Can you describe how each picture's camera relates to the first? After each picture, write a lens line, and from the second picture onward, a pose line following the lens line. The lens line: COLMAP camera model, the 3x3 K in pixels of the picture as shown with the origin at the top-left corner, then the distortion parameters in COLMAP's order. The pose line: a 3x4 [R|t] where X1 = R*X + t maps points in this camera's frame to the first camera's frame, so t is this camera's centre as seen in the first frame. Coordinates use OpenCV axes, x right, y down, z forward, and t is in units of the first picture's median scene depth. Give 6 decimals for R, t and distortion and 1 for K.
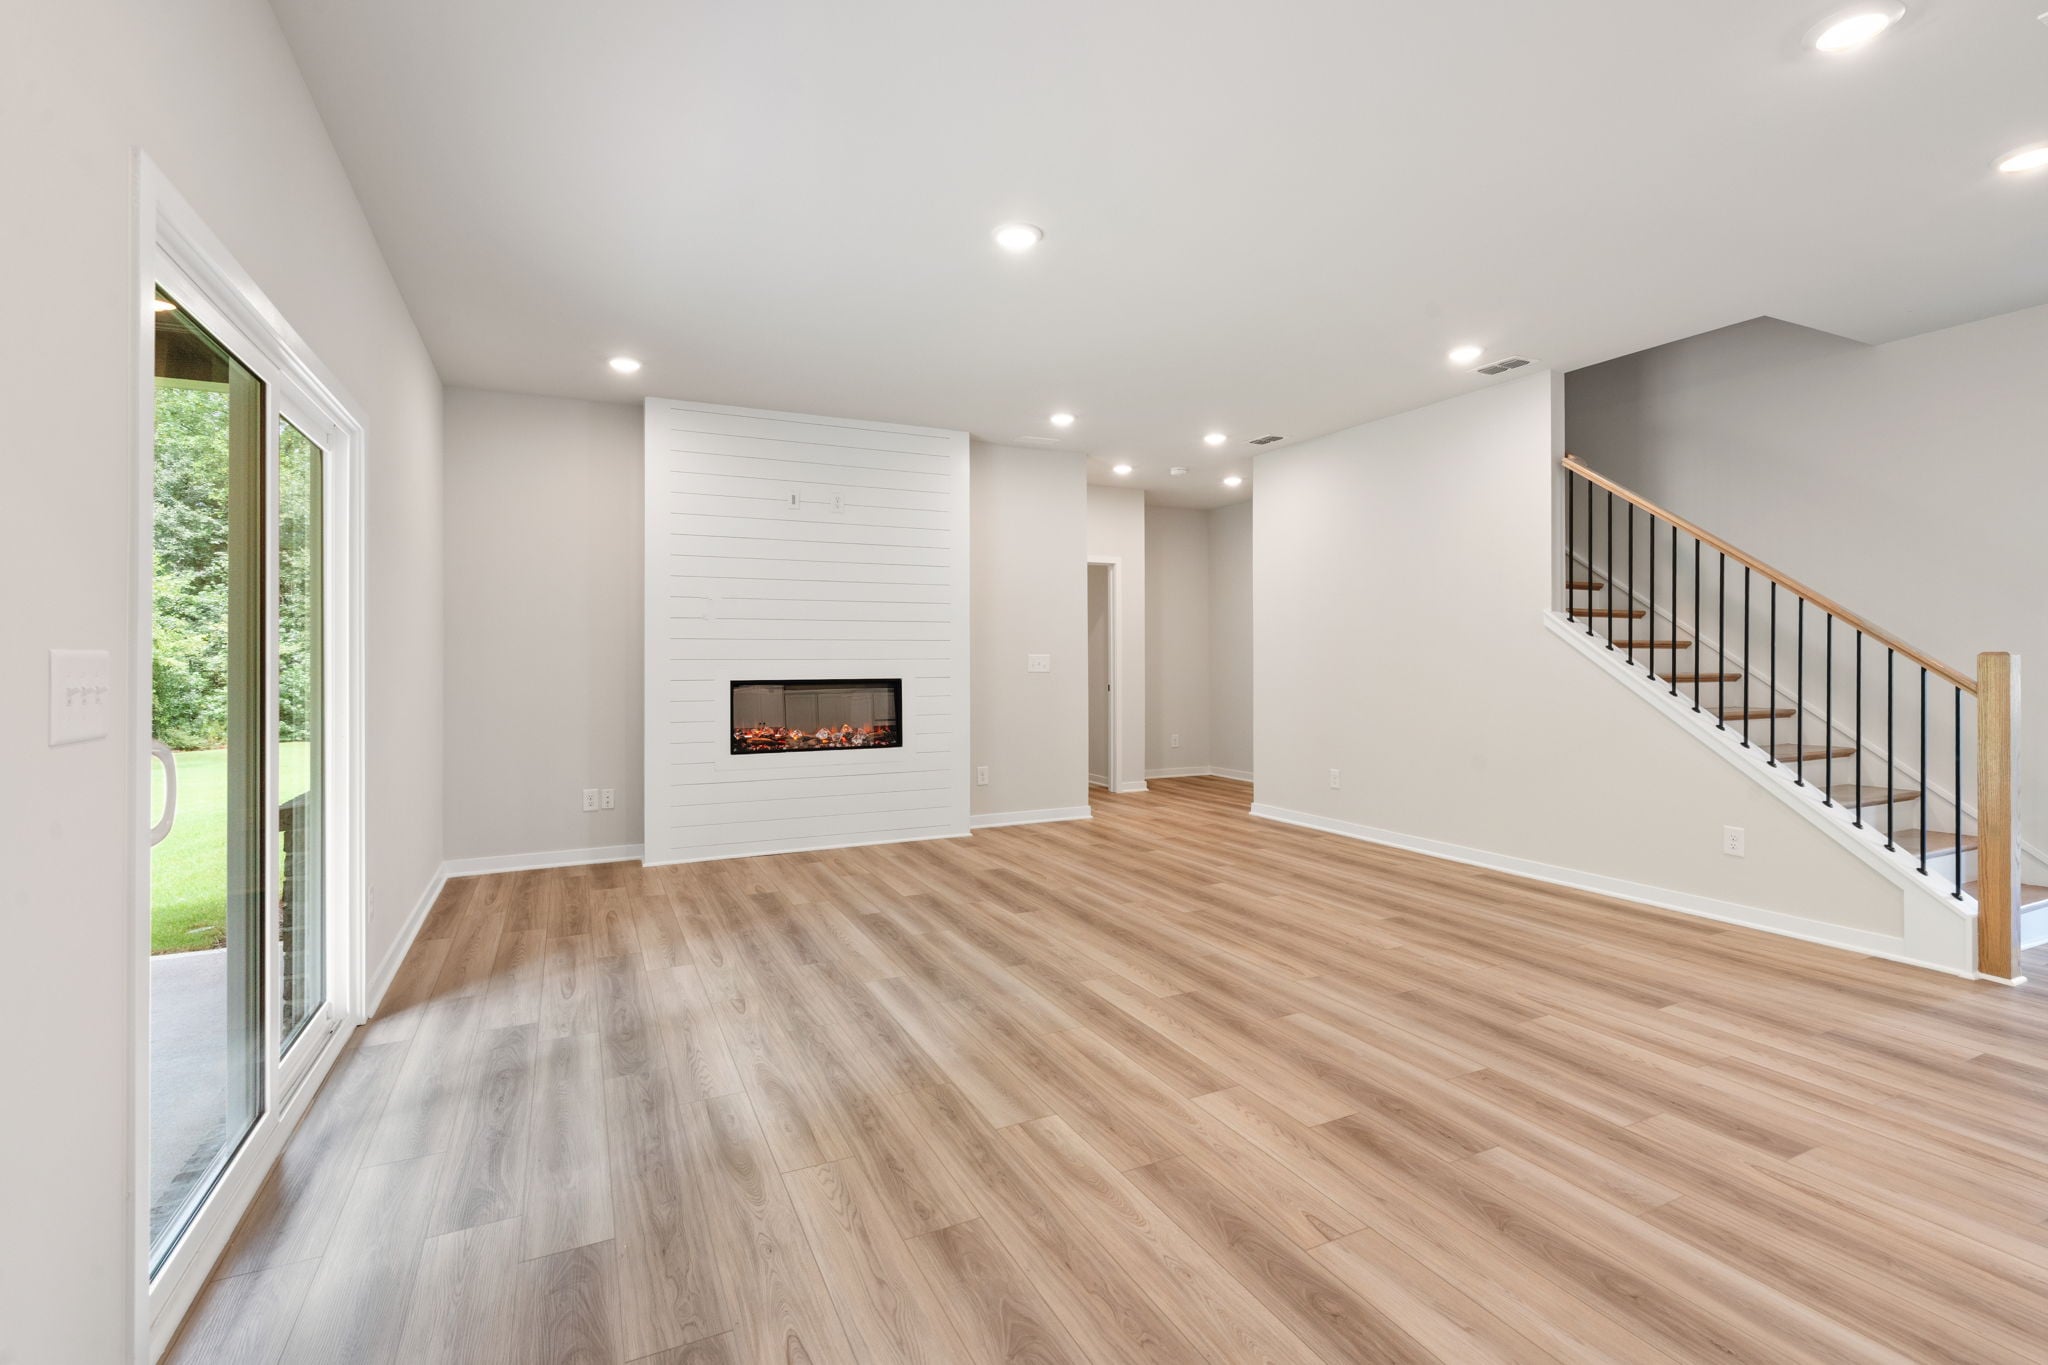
lens RADIAL K [[938.7, 0, 1025.1], [0, 938.7, 677.4], [0, 0, 1]] dist [-0.005972, 0.000325]
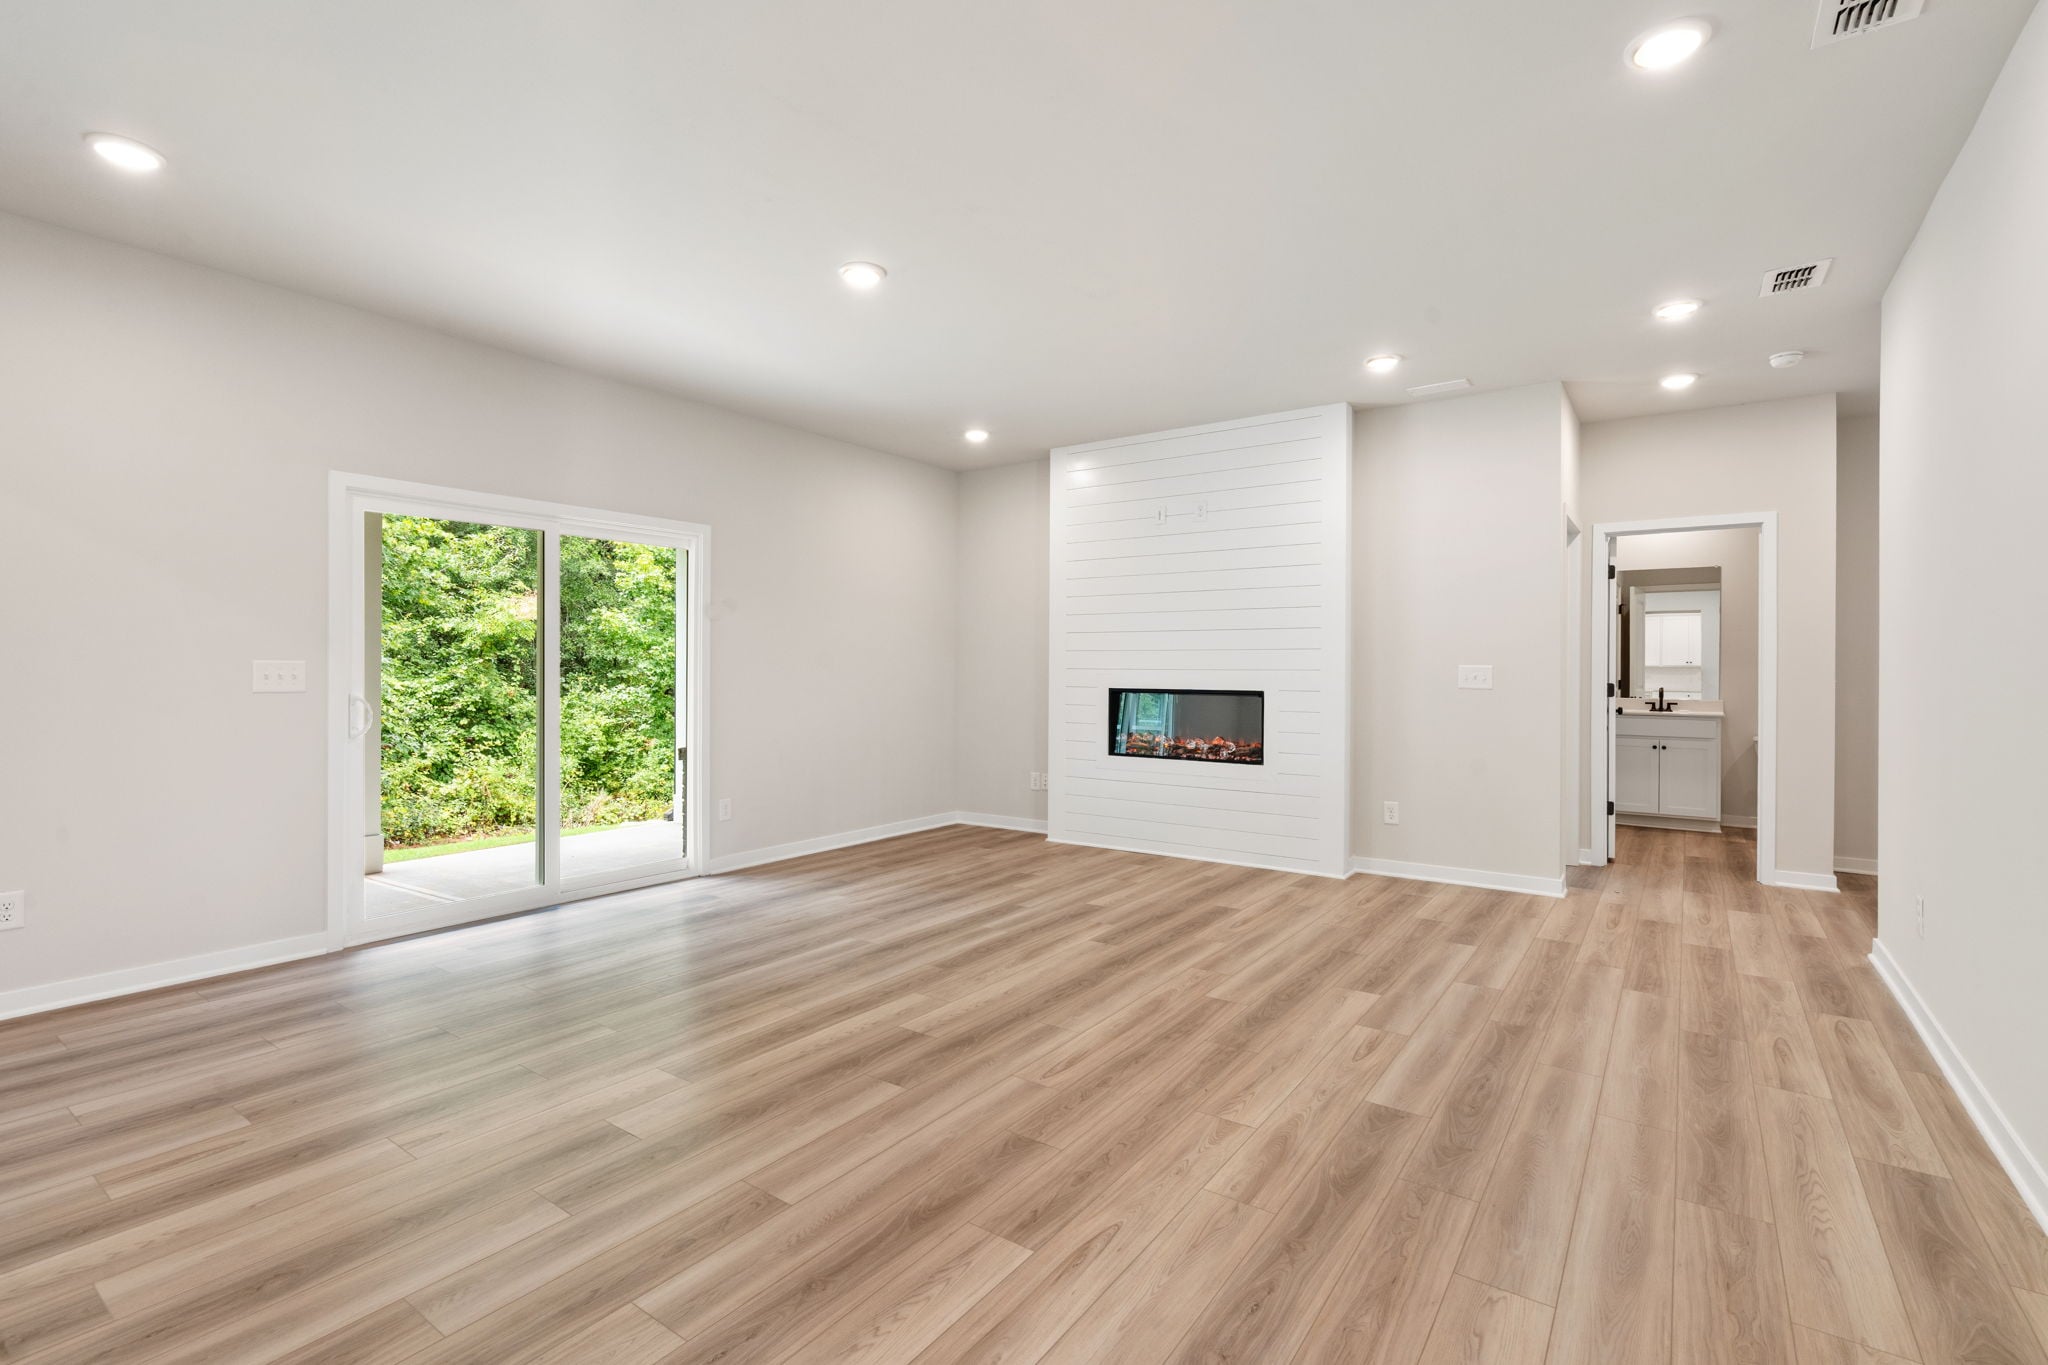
lens RADIAL K [[938.7, 0, 1019.5], [0, 938.7, 667.0], [0, 0, 1]] dist [-0.005972, 0.000325]
pose [[0.469587, 0.002854, -0.882882, 0.873437], [-0.026156, 0.999601, -0.010681, -0.008150], [0.882499, 0.028109, 0.469474, 0.559357]]
